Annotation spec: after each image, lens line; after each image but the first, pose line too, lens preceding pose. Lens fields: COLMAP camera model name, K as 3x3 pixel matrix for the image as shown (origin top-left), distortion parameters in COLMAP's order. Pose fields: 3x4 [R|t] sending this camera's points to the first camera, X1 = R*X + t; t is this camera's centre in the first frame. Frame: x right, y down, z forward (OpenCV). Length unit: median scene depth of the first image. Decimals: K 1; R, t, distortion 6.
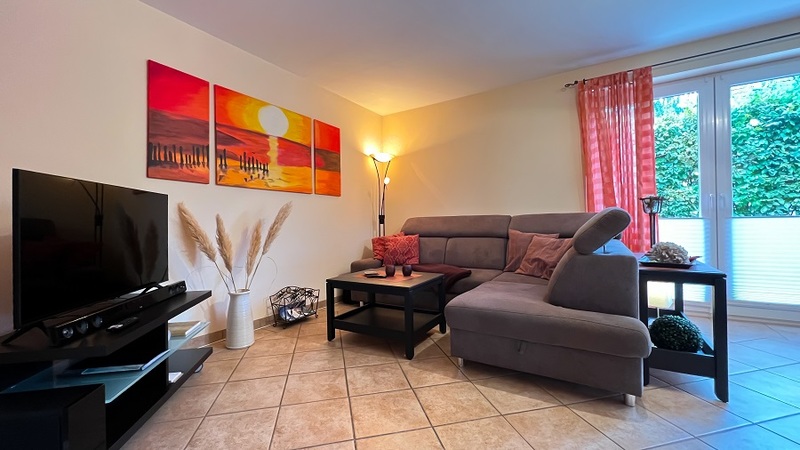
lens RADIAL K [[325.9, 0, 400.7], [0, 325.9, 222.3], [0, 0, 1]] dist [0.001645, 0.000048]
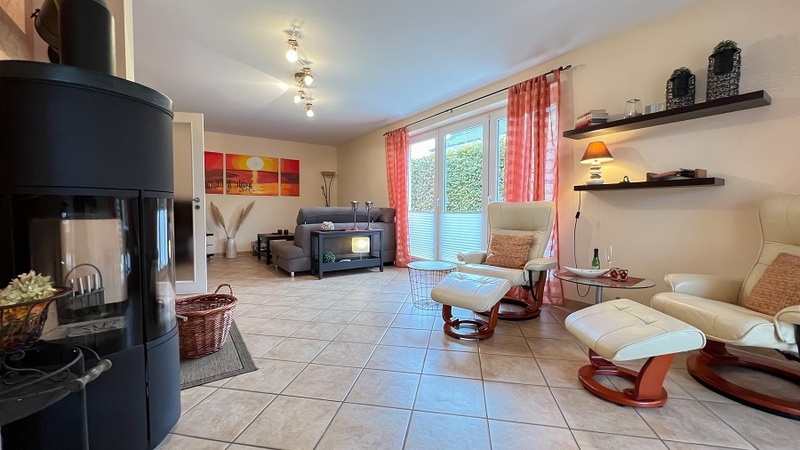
lens RADIAL K [[325.9, 0, 402.7], [0, 325.9, 225.3], [0, 0, 1]] dist [0.001645, 0.000048]
pose [[0.906327, 0.046796, -0.419979, 1.505845], [-0.021213, 0.997635, 0.065381, -0.059937], [0.422045, -0.050347, 0.905176, -0.619676]]
